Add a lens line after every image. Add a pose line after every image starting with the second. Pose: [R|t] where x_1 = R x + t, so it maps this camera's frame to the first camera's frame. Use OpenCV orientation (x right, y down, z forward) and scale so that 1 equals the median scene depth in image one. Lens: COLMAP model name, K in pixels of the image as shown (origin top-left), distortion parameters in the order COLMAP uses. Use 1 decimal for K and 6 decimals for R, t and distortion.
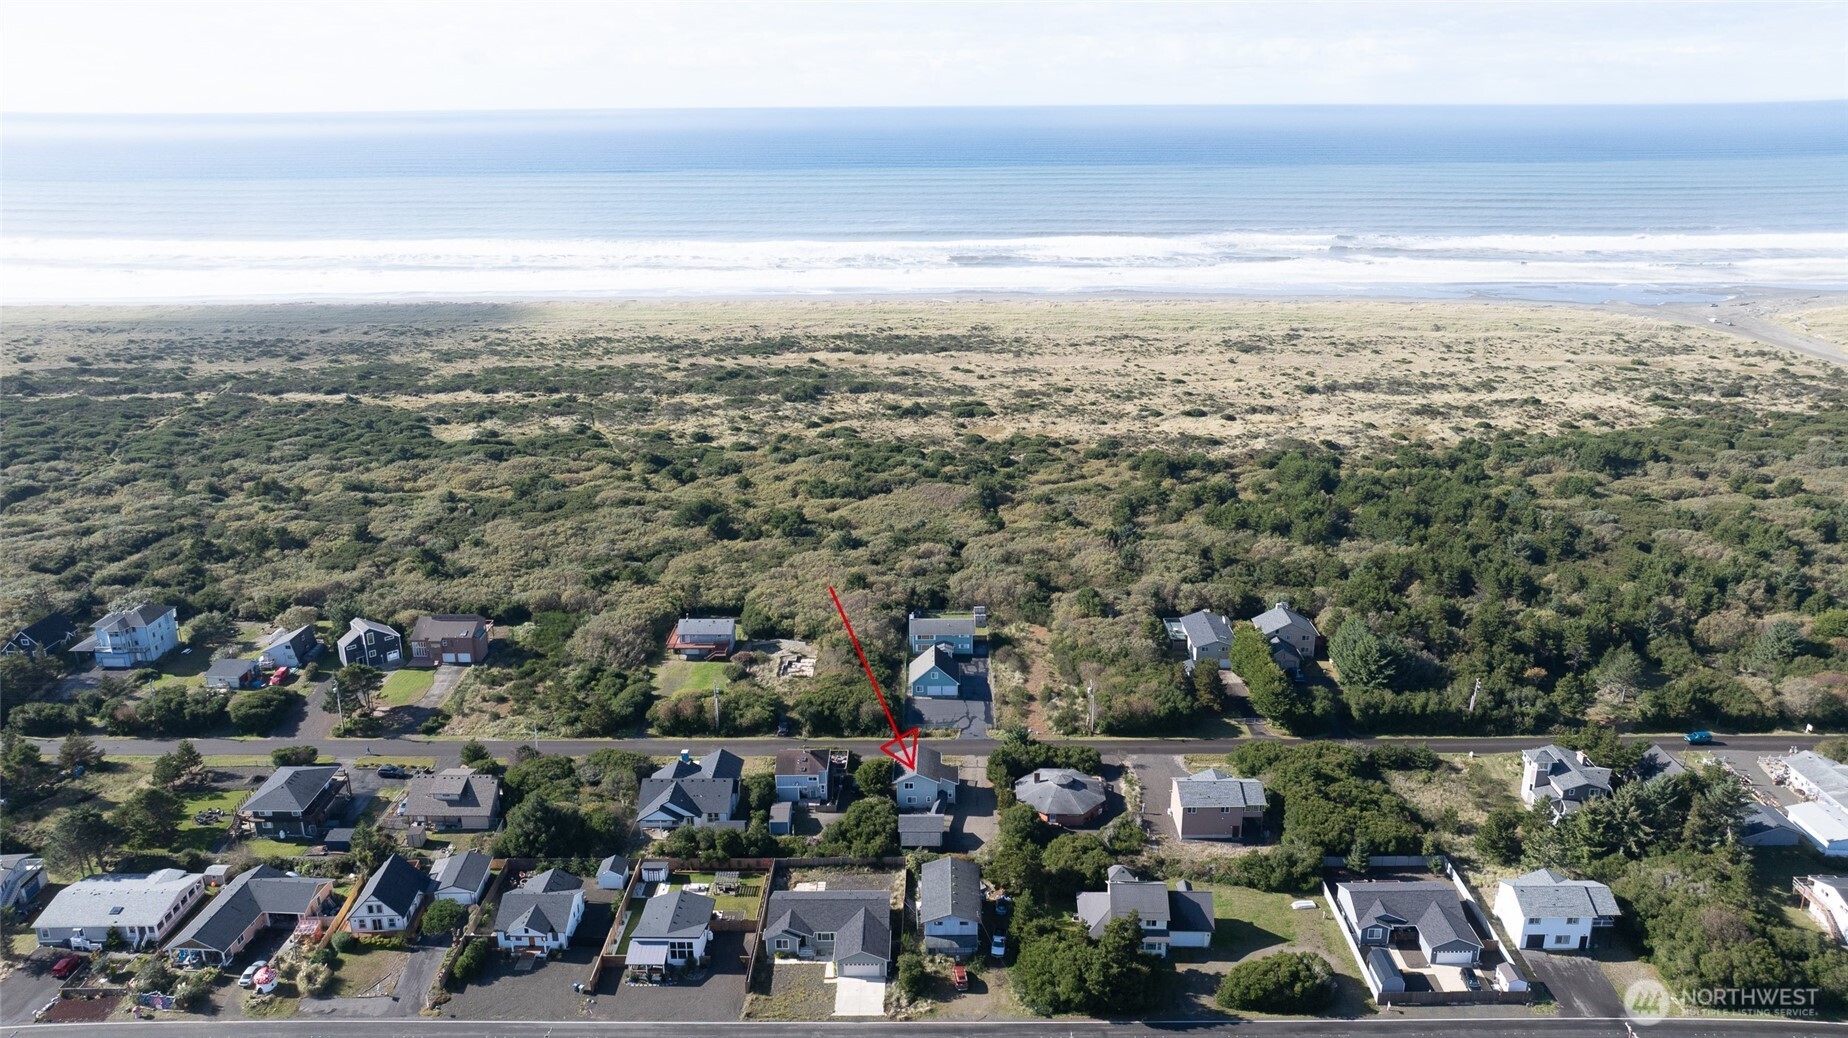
lens RADIAL K [[1281.5, 0, 924.0], [0, 1281.5, 519.0], [0, 0, 1]] dist [-0.025350, -0.000394]
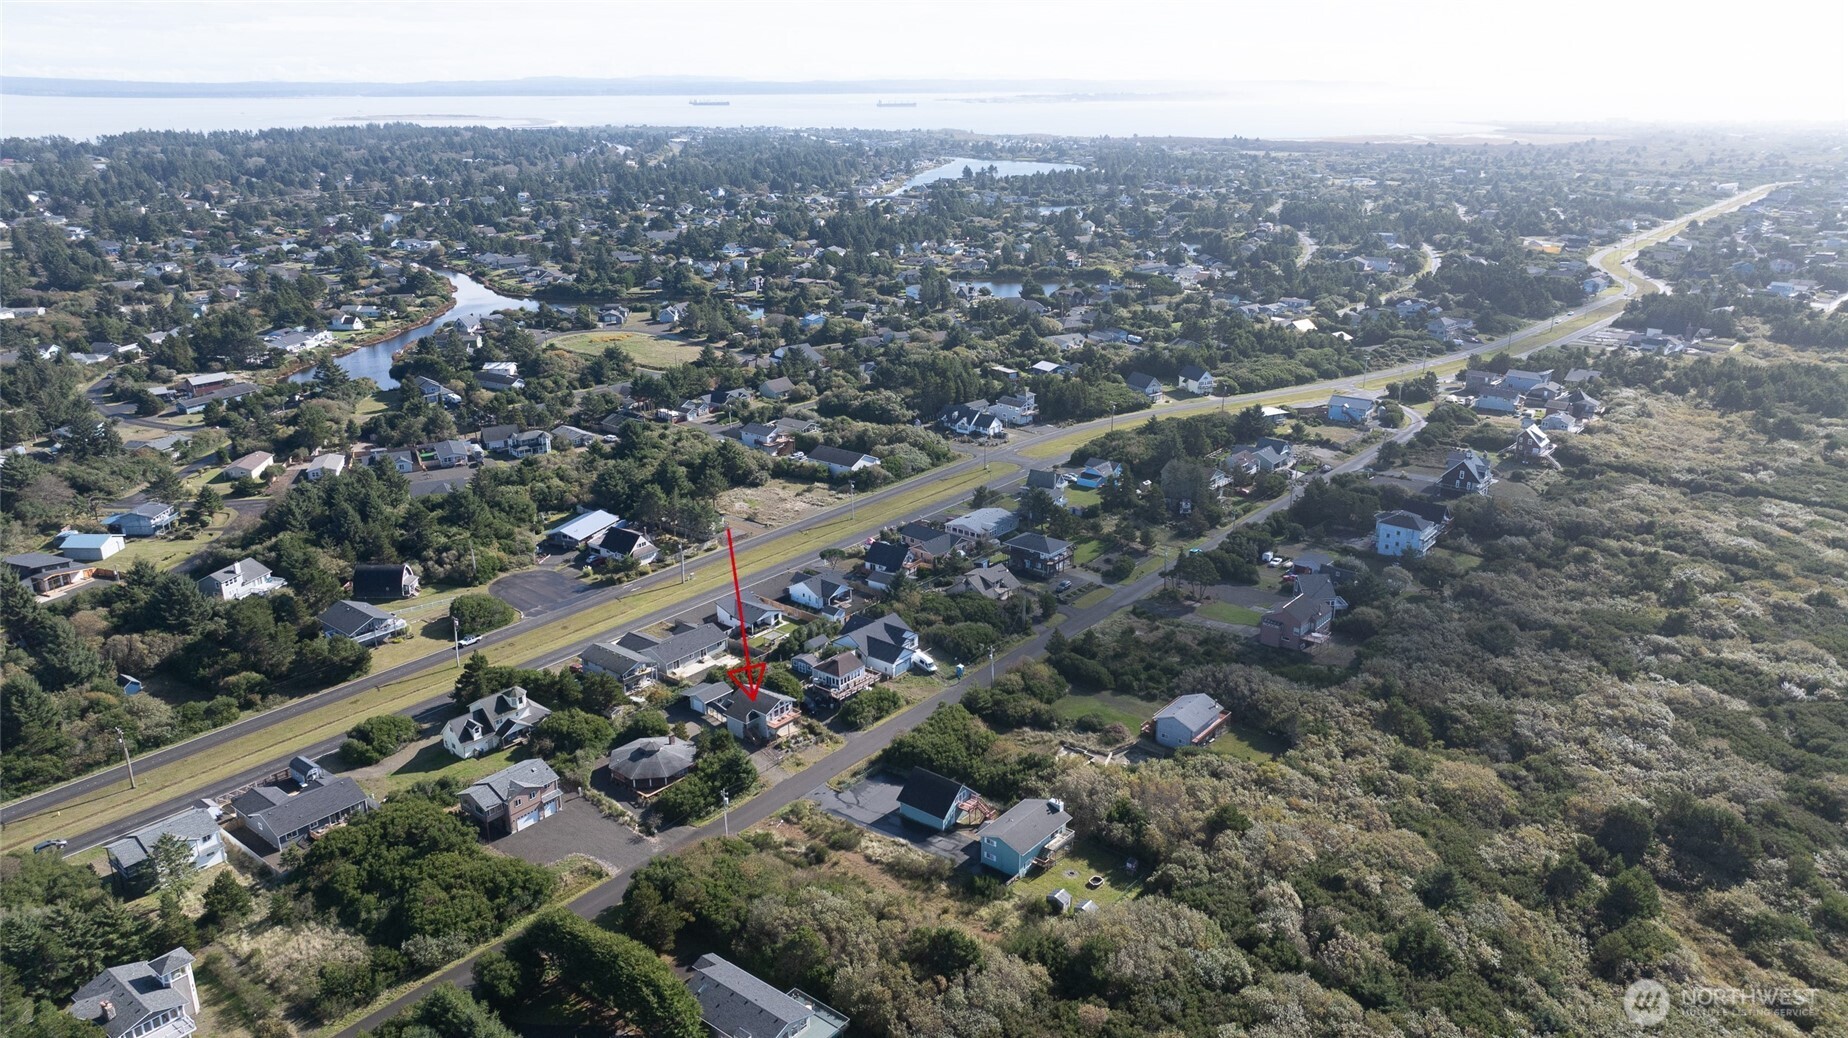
lens RADIAL K [[1281.5, 0, 924.0], [0, 1281.5, 519.0], [0, 0, 1]] dist [-0.025350, -0.000394]
pose [[-0.616709, 0.263108, -0.741919, 0.485367], [-0.233547, 0.838899, 0.491634, -0.364385], [0.751748, 0.476468, -0.455909, 1.088728]]
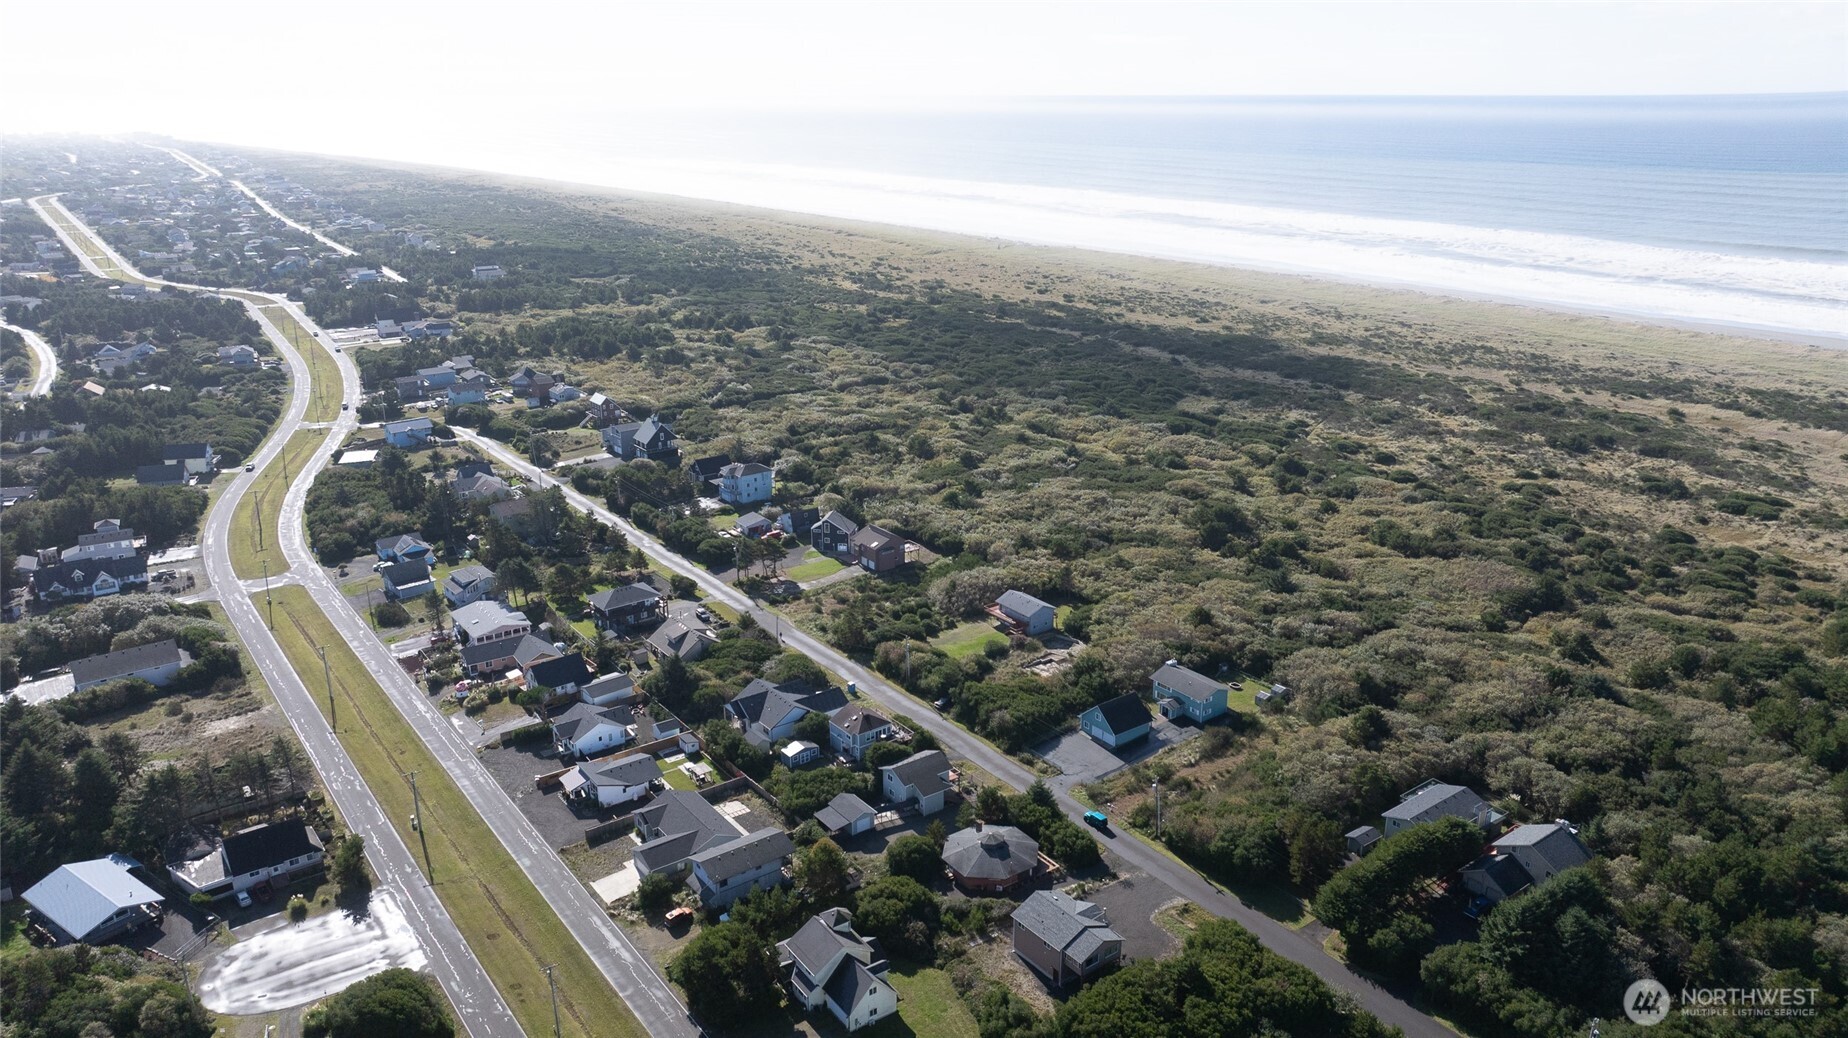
lens RADIAL K [[1281.5, 0, 924.0], [0, 1281.5, 519.0], [0, 0, 1]] dist [-0.025350, -0.000394]
pose [[0.603027, 0.256454, -0.755374, 0.498141], [-0.246755, 0.960442, 0.129087, -0.087432], [0.758598, 0.108550, 0.642454, 0.238399]]
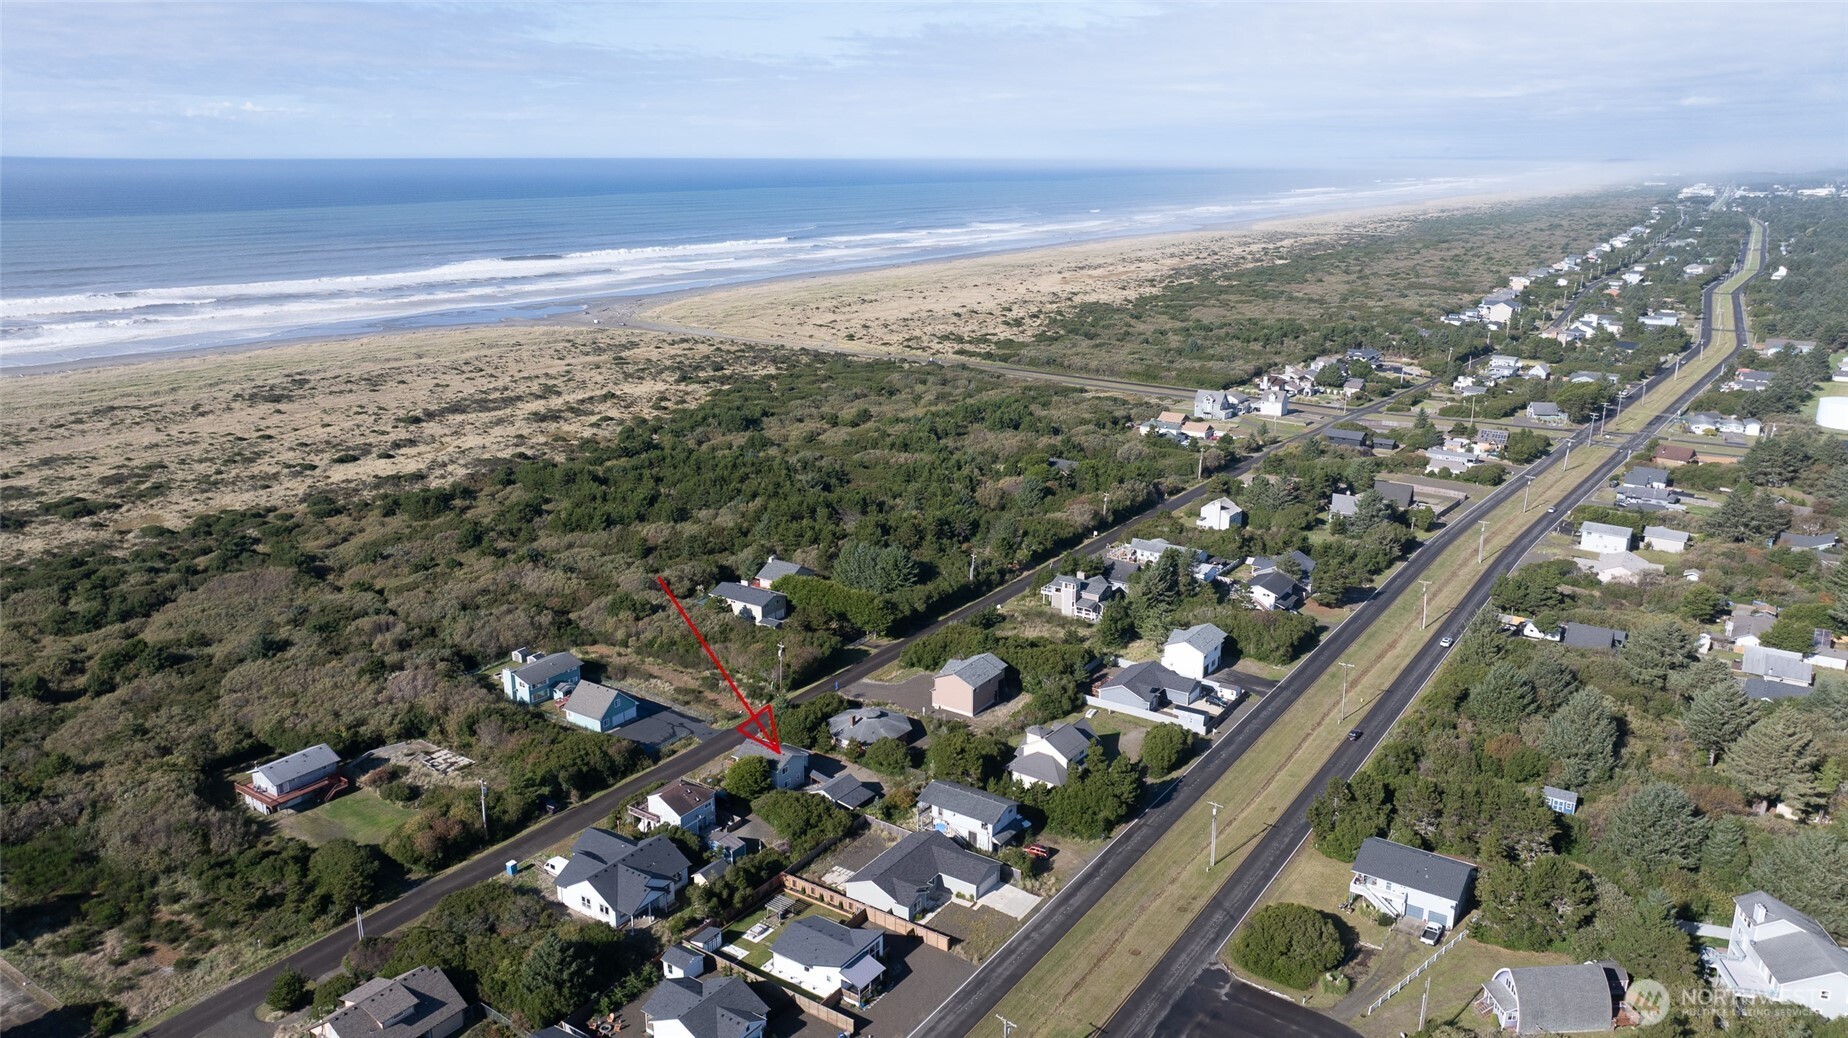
lens RADIAL K [[1281.5, 0, 924.0], [0, 1281.5, 519.0], [0, 0, 1]] dist [-0.025350, -0.000394]
pose [[0.555417, -0.218182, 0.802439, -0.490542], [0.249308, 0.964268, 0.089621, -0.030284], [-0.793321, 0.150277, 0.589965, 0.201936]]
